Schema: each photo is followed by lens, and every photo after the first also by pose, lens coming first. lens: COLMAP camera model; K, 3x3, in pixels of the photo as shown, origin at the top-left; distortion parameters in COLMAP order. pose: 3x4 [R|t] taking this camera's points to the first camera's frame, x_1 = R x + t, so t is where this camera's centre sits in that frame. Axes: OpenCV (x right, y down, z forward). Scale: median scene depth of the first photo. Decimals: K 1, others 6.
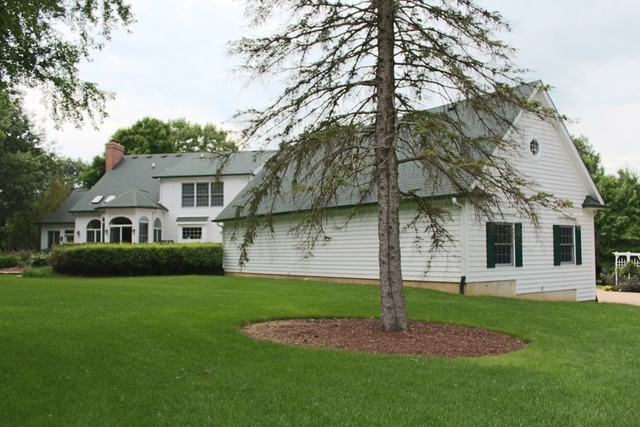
lens RADIAL K [[573.6, 0, 345.1], [0, 573.6, 215.0], [0, 0, 1]] dist [-0.143206, 0.003266]
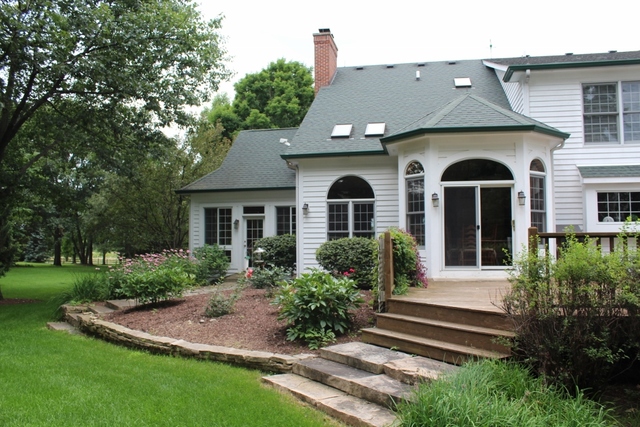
lens RADIAL K [[573.6, 0, 345.1], [0, 573.6, 215.0], [0, 0, 1]] dist [-0.143206, 0.003266]
pose [[0.995395, -0.000987, -0.095850, -0.448995], [0.002165, 0.999923, 0.012180, 0.034567], [0.095830, -0.012331, 0.995321, 0.633588]]
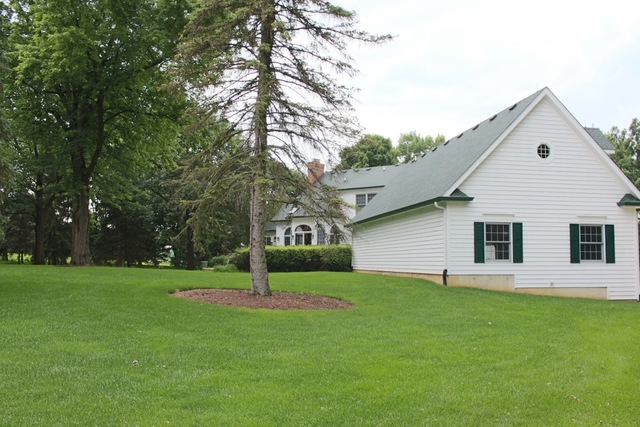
lens RADIAL K [[573.6, 0, 345.1], [0, 573.6, 215.0], [0, 0, 1]] dist [-0.143206, 0.003266]
pose [[0.893810, -0.024796, -0.447759, 0.229321], [0.019373, 0.999673, -0.016689, 0.005169], [0.448027, 0.006243, 0.893998, -0.055461]]
